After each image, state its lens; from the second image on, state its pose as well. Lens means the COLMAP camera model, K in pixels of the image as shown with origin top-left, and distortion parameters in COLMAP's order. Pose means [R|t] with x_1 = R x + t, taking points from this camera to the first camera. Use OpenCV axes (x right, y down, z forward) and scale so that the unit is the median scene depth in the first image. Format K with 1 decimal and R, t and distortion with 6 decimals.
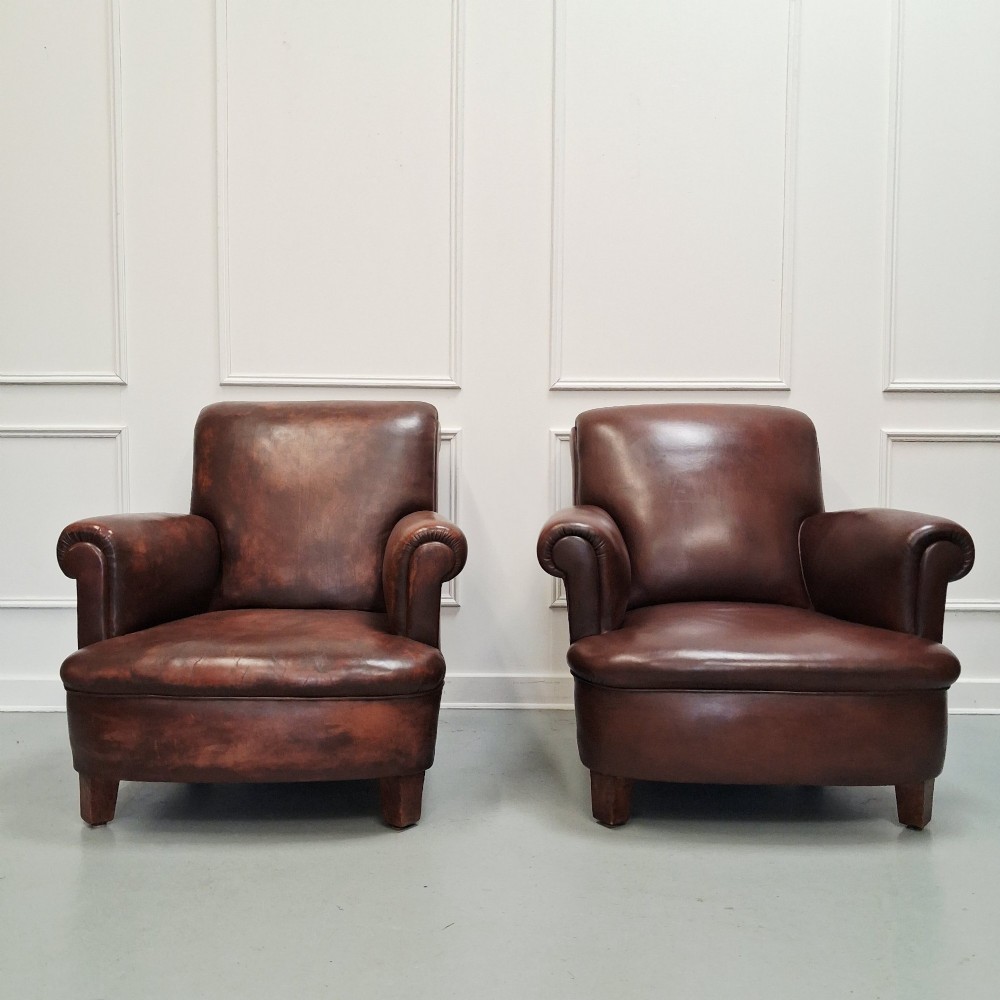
lens RADIAL K [[1026.0, 0, 516.2], [0, 1026.0, 496.9], [0, 0, 1]] dist [0.091990, -0.226195]
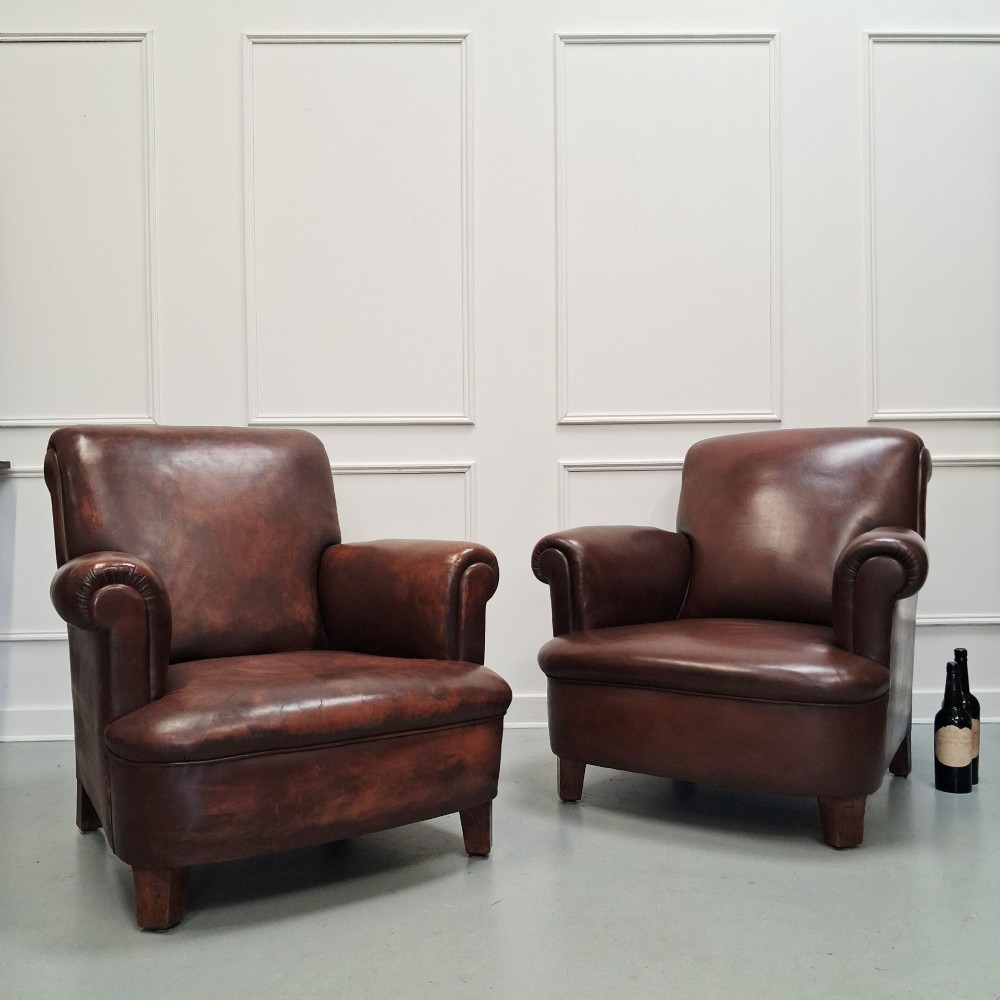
lens RADIAL K [[1026.0, 0, 516.2], [0, 1026.0, 496.9], [0, 0, 1]] dist [0.091990, -0.226195]
pose [[0.825523, -0.009766, 0.564283, -0.616865], [0.041305, 0.998214, -0.043151, 0.024269], [-0.562854, 0.058930, 0.824453, 0.150852]]
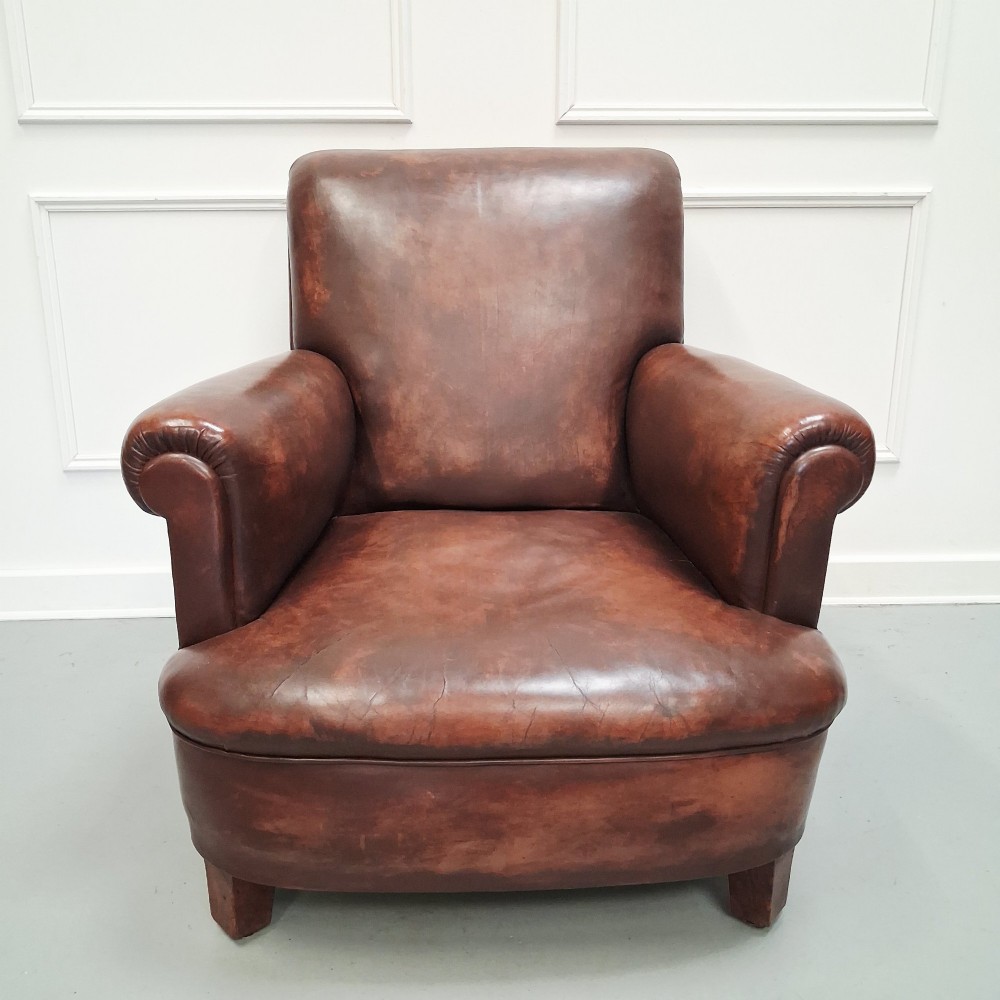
lens RADIAL K [[1026.0, 0, 516.2], [0, 1026.0, 496.9], [0, 0, 1]] dist [0.091990, -0.226195]
pose [[0.998764, -0.008083, 0.049035, -0.270775], [-0.004910, 0.965808, 0.259210, -0.070387], [-0.049454, -0.259131, 0.964575, 0.480733]]
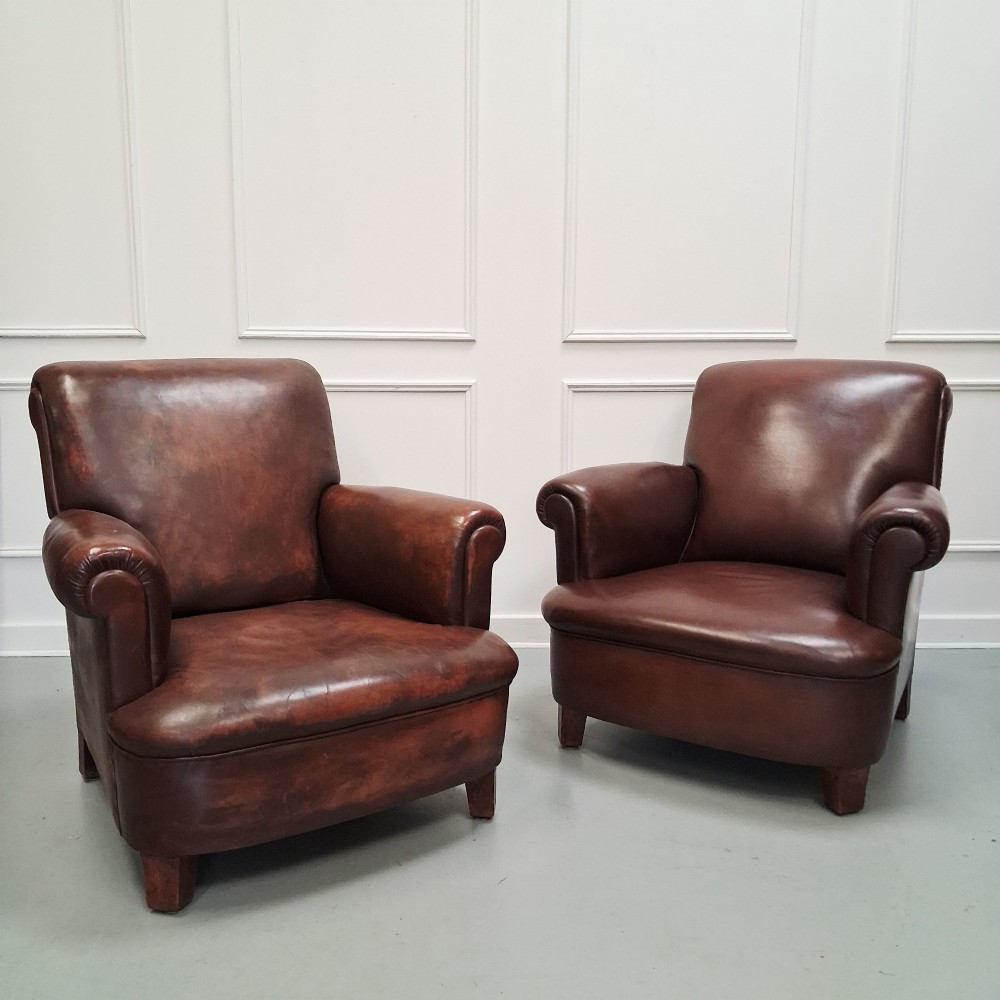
lens RADIAL K [[1025.4, 0, 509.3], [0, 1025.4, 494.7], [0, 0, 1]] dist [0.092481, -0.227982]
pose [[0.822046, -0.081233, 0.563597, -0.606982], [0.024290, 0.993874, 0.107821, -0.089082], [-0.568903, -0.074943, 0.818983, 0.198484]]
